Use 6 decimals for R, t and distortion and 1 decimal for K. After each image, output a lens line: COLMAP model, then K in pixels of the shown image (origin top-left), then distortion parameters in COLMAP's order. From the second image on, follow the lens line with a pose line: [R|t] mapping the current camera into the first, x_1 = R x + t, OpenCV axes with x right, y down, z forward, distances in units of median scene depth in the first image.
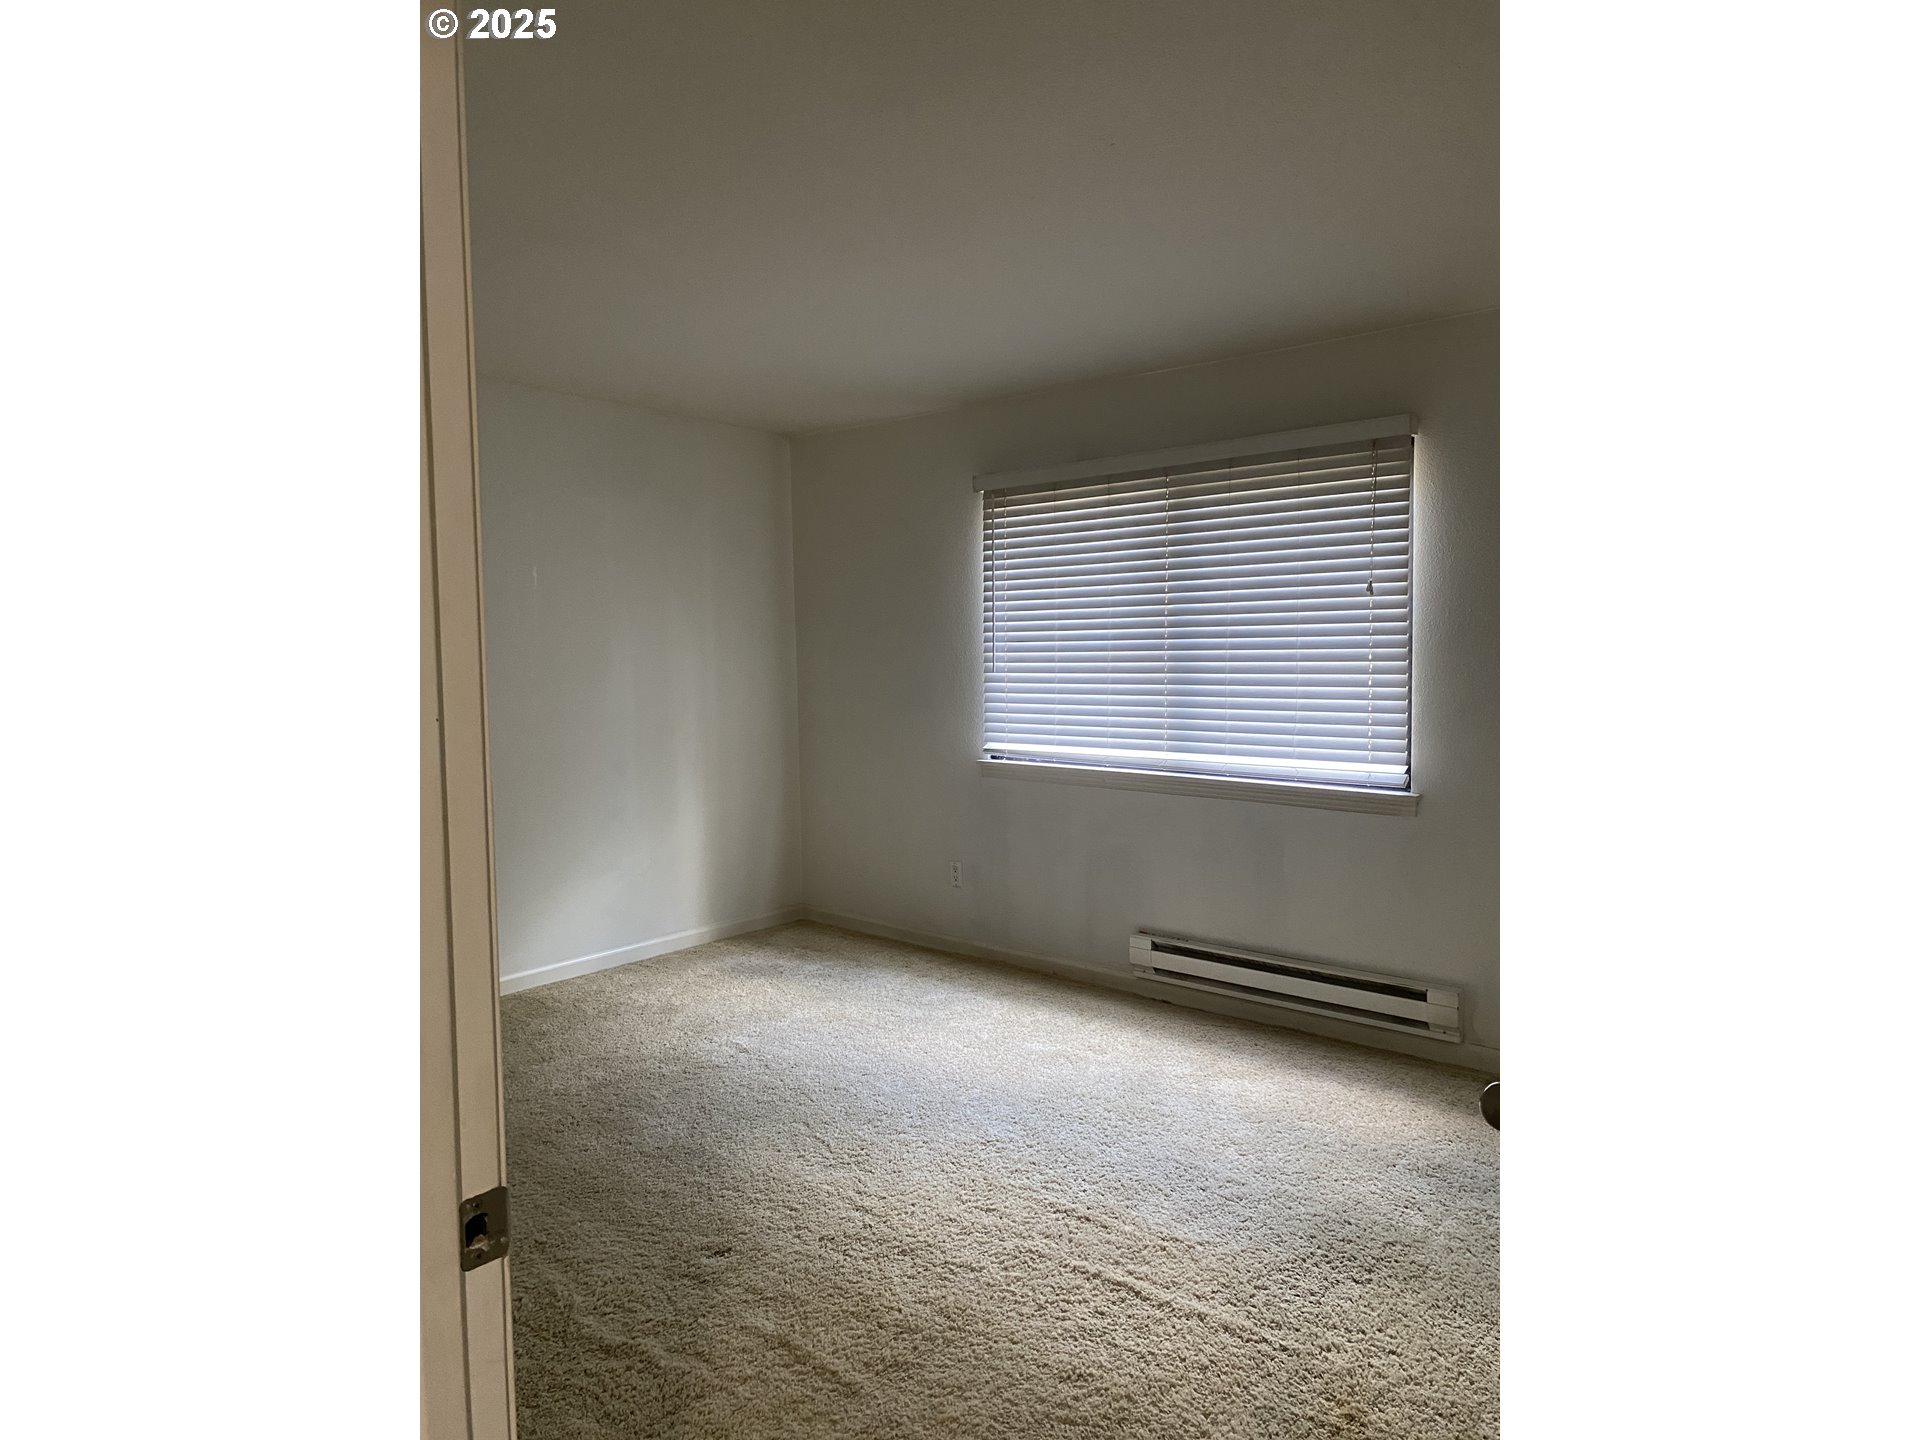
lens RADIAL K [[1107.9, 0, 958.8], [0, 1107.9, 694.1], [0, 0, 1]] dist [0.008507, -0.010365]
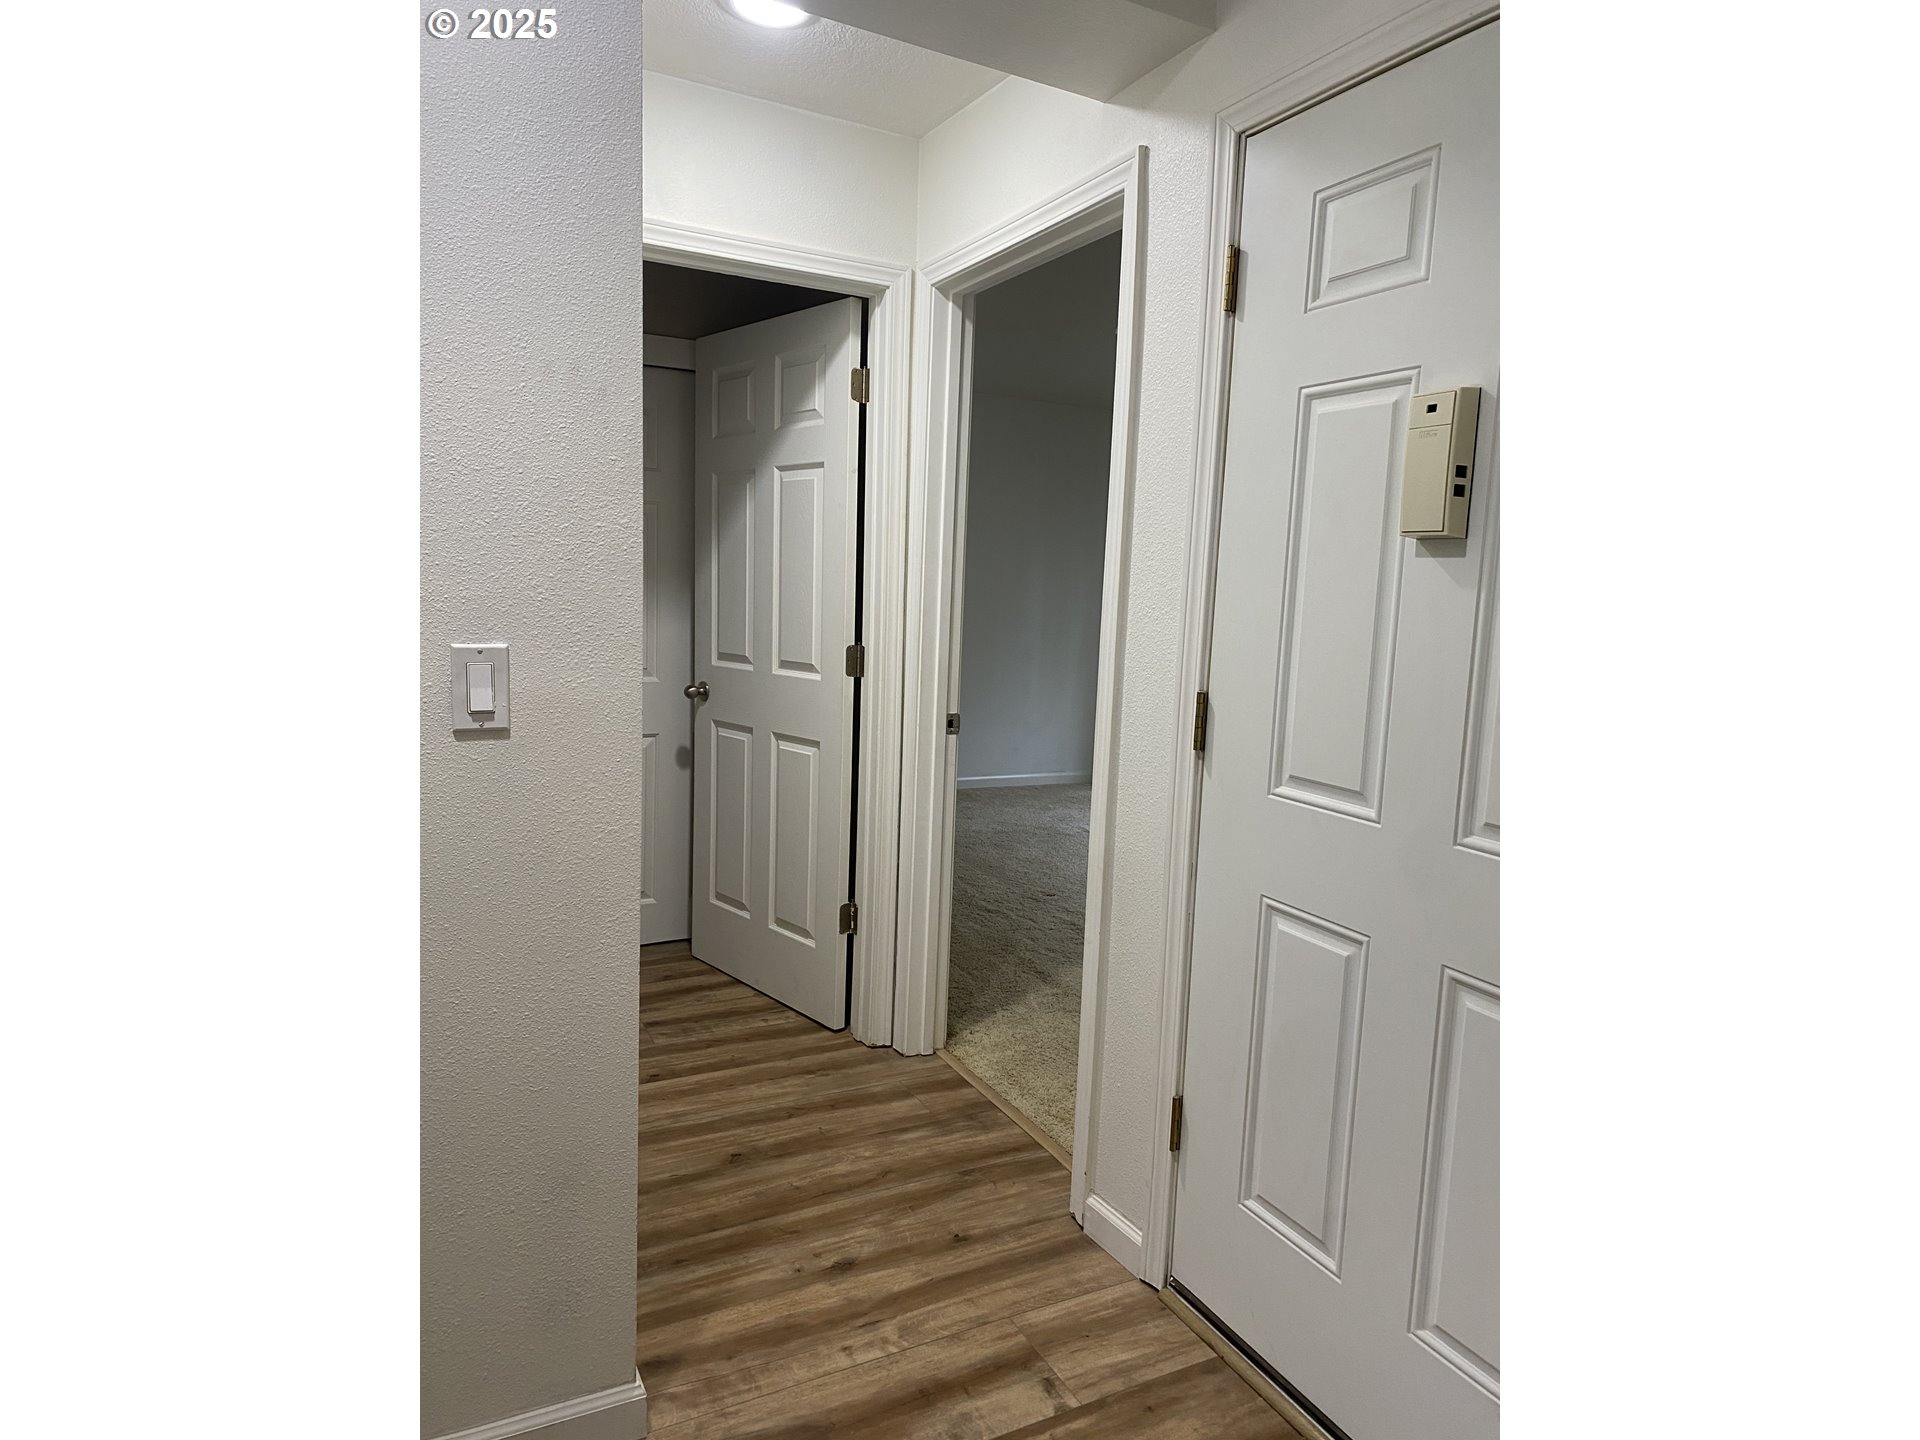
lens RADIAL K [[1107.9, 0, 958.8], [0, 1107.9, 694.1], [0, 0, 1]] dist [0.008507, -0.010365]
pose [[0.924277, 0.090980, -0.370721, 0.339800], [-0.070952, 0.995204, 0.067341, 0.058165], [0.375070, -0.035939, 0.926300, -0.863353]]
